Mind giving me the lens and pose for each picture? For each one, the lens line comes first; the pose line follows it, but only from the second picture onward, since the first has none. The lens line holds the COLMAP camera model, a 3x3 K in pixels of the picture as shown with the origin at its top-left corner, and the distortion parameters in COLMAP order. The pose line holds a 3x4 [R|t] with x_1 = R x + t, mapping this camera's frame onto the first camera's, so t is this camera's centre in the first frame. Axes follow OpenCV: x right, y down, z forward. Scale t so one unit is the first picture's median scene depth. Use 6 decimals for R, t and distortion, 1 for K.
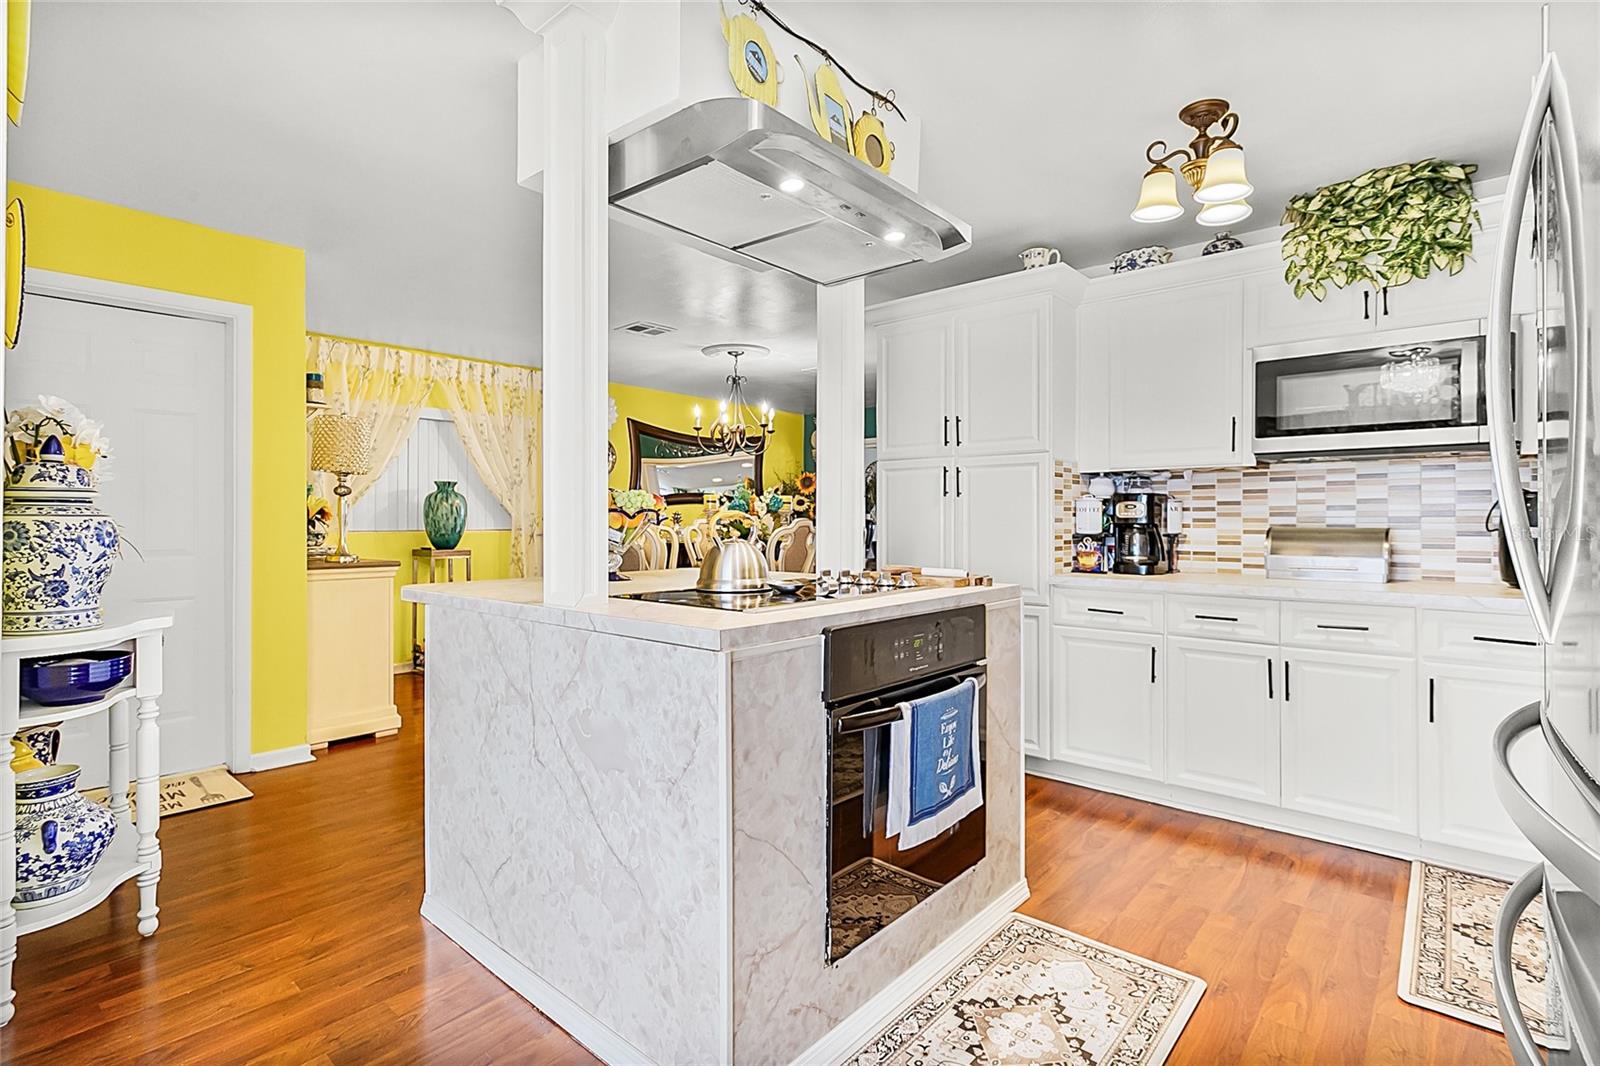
lens RADIAL K [[769.7, 0, 783.6], [0, 769.7, 518.1], [0, 0, 1]] dist [-0.000017, -0.000440]
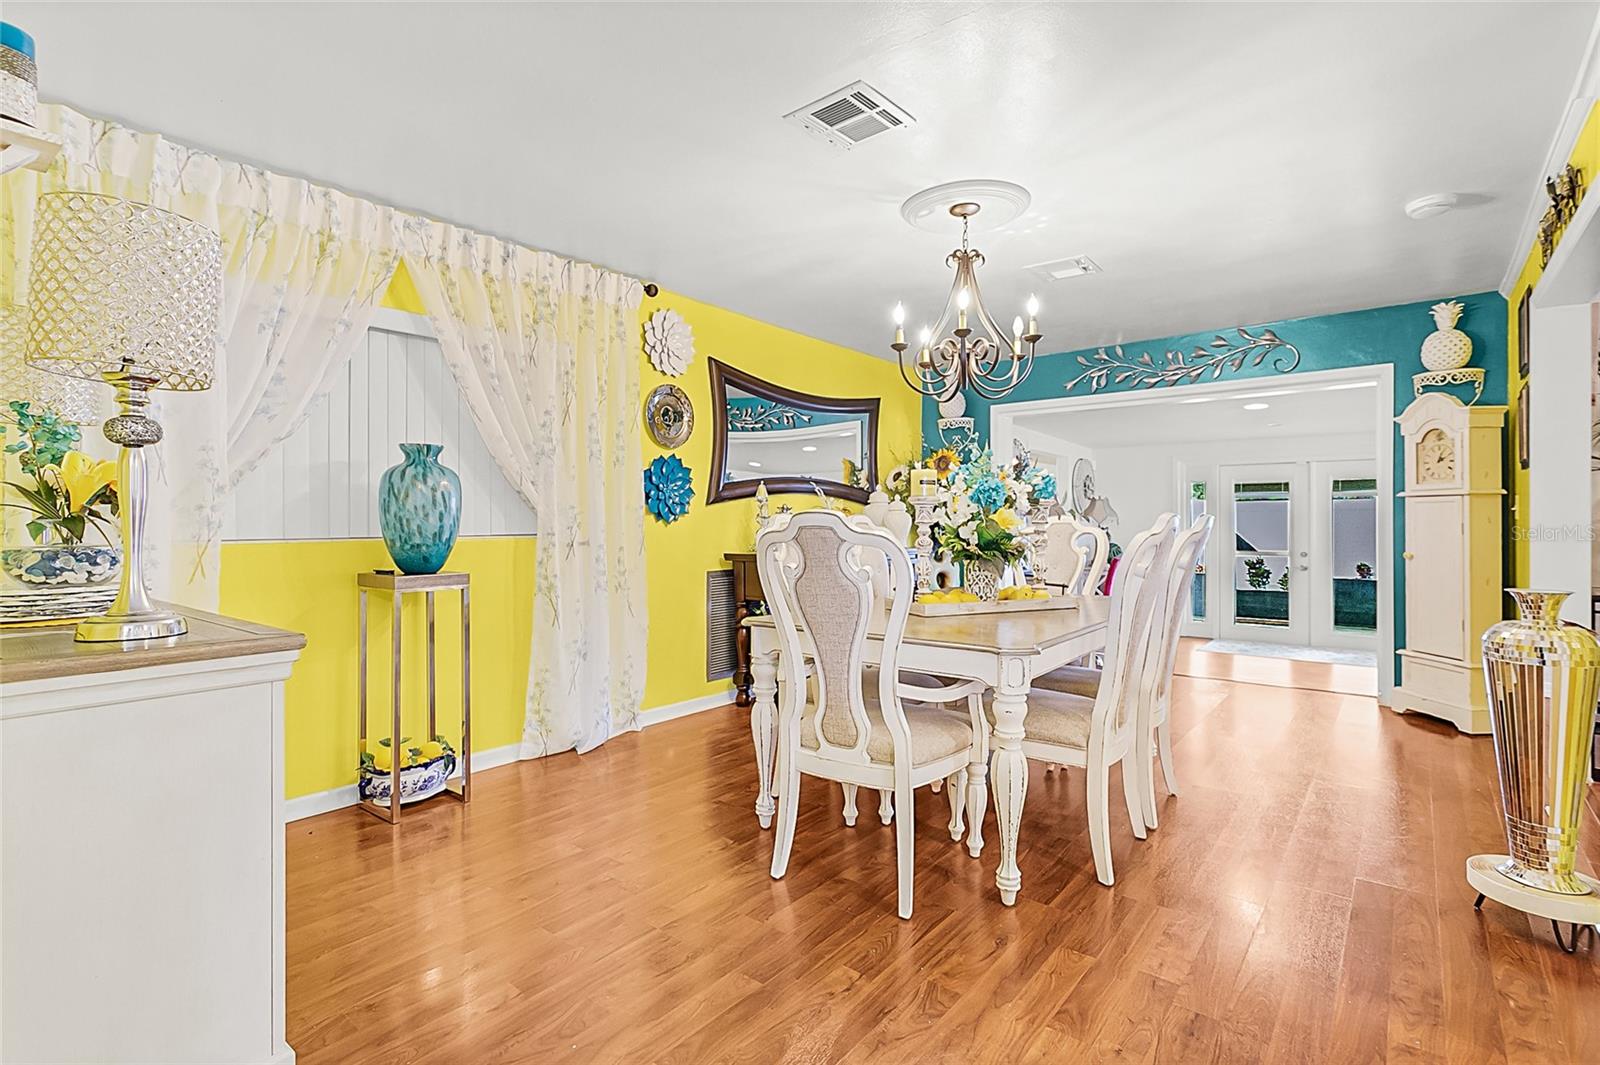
lens RADIAL K [[769.7, 0, 783.6], [0, 769.7, 517.6], [0, 0, 1]] dist [-0.000017, -0.000440]
pose [[0.999187, -0.002258, 0.040246, -0.212296], [0.002247, 0.999997, 0.000328, 0.002798], [-0.040246, -0.000237, 0.999190, 0.462494]]
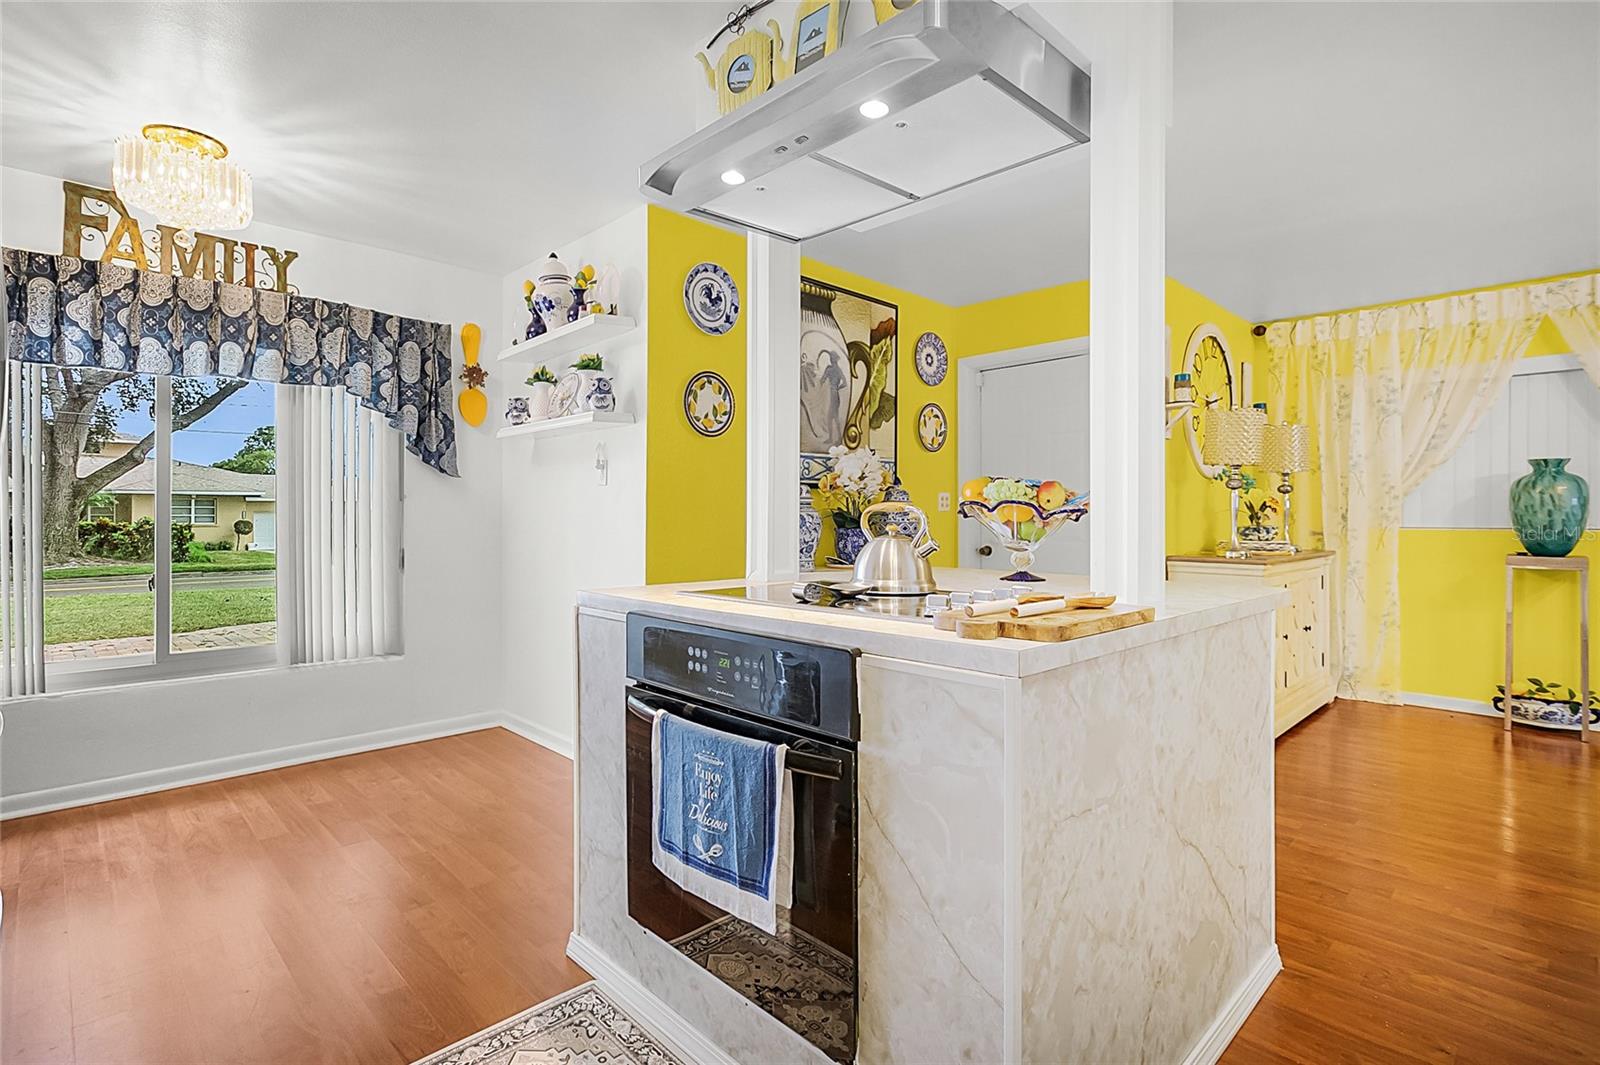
lens RADIAL K [[769.7, 0, 783.6], [0, 769.7, 517.6], [0, 0, 1]] dist [-0.000017, -0.000440]
pose [[-0.081546, 0.003078, -0.996665, 0.318534], [0.002250, 0.999993, 0.002904, 0.002117], [0.996667, -0.002005, -0.081552, 0.366500]]
